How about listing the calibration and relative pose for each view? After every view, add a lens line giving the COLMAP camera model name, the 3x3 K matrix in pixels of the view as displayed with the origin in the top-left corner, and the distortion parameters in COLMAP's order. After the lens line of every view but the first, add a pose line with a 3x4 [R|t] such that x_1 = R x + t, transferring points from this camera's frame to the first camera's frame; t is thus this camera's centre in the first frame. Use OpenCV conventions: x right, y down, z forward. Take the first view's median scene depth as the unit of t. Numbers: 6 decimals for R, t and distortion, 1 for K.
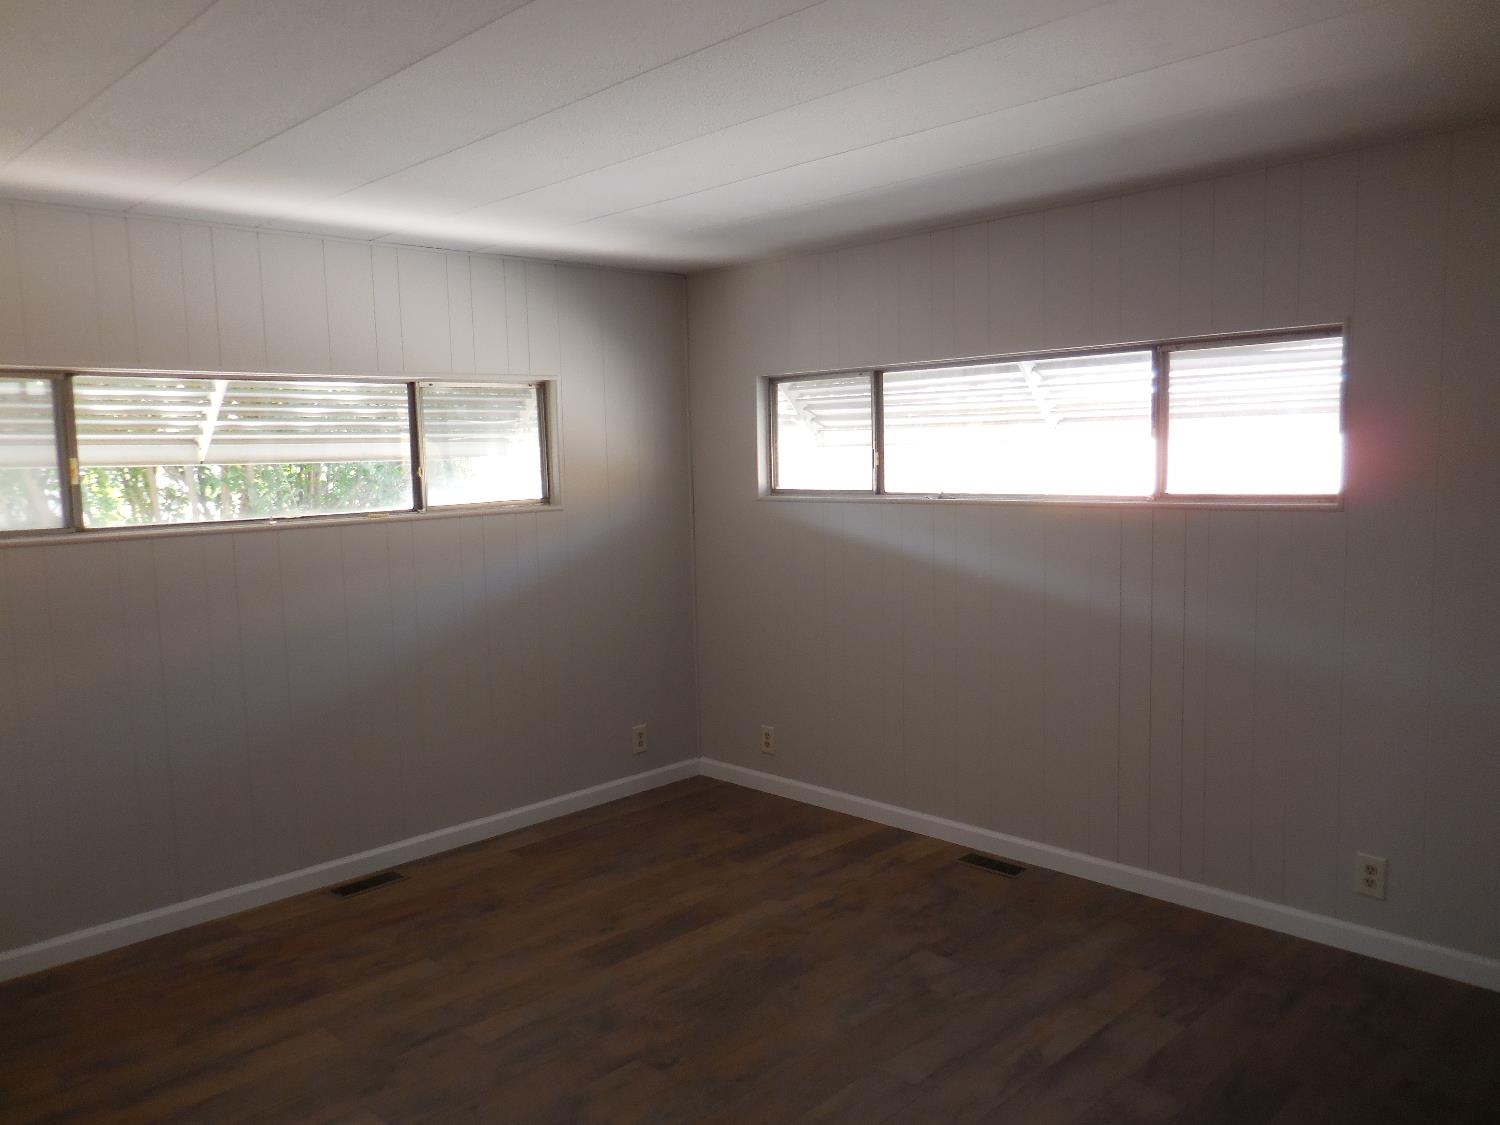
lens RADIAL K [[1128.5, 0, 757.2], [0, 1128.5, 564.4], [0, 0, 1]] dist [-0.008095, 0.016183]
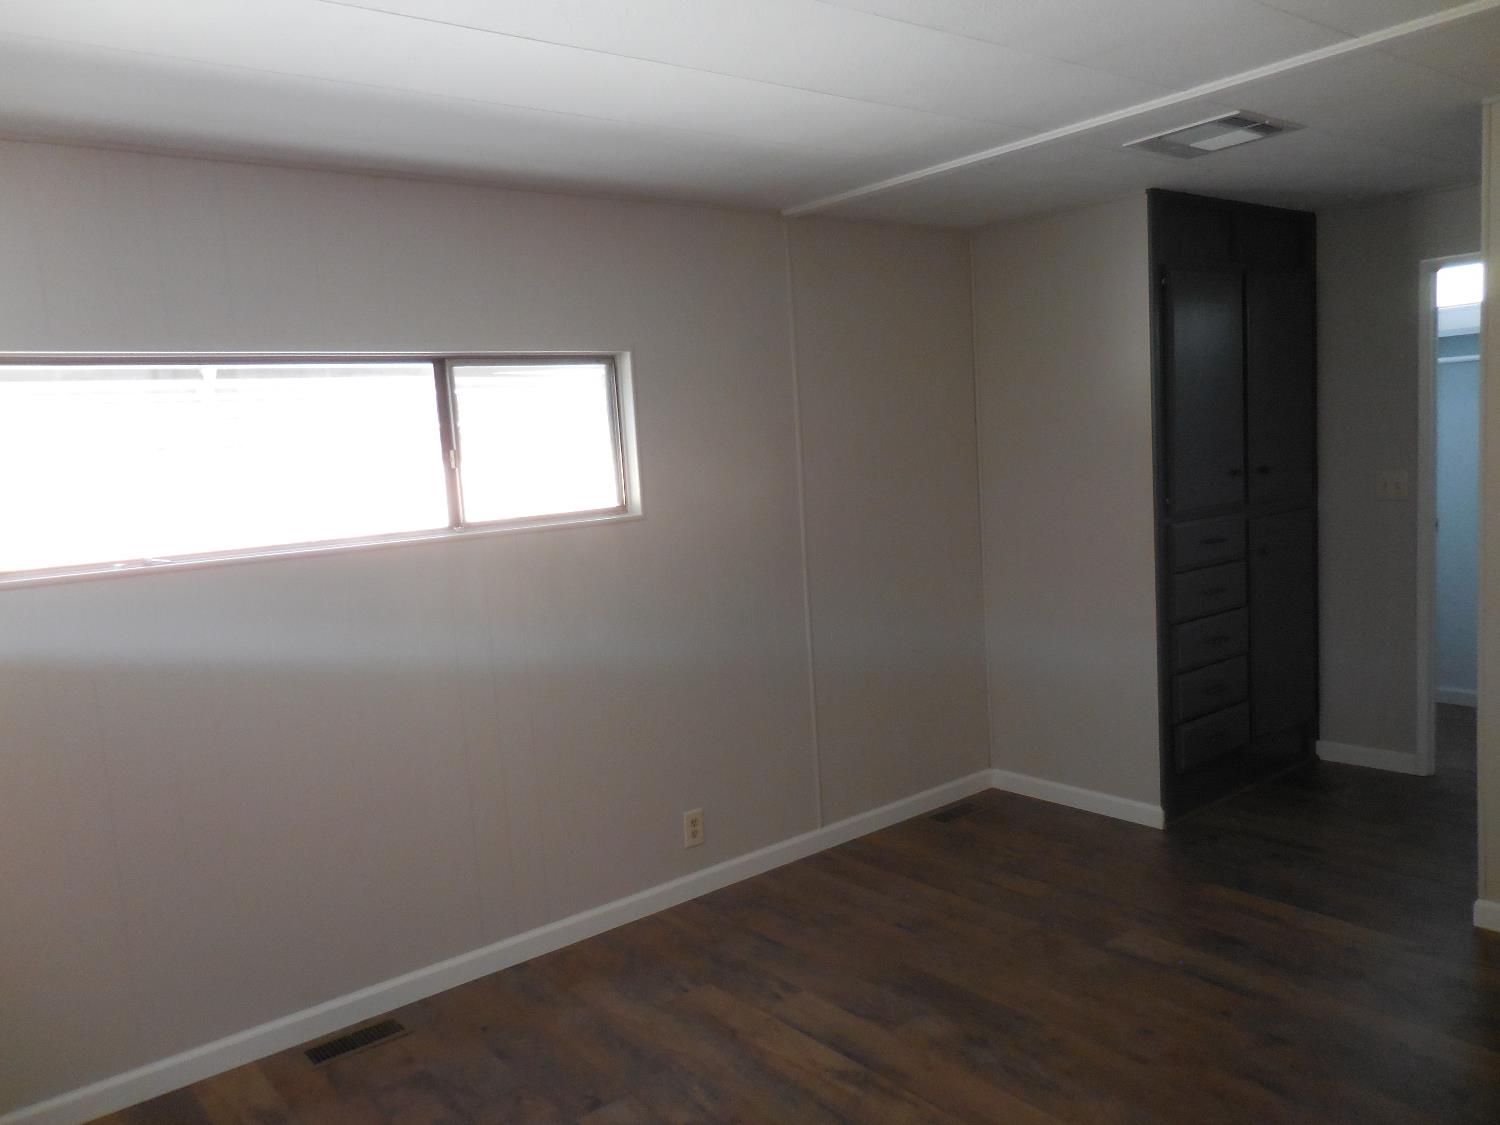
lens RADIAL K [[1128.5, 0, 756.5], [0, 1128.5, 561.5], [0, 0, 1]] dist [-0.008095, 0.016183]
pose [[0.107360, -0.091570, 0.989994, -0.520842], [0.152397, 0.985498, 0.074627, -0.065557], [-0.982471, 0.142860, 0.119758, 0.678203]]
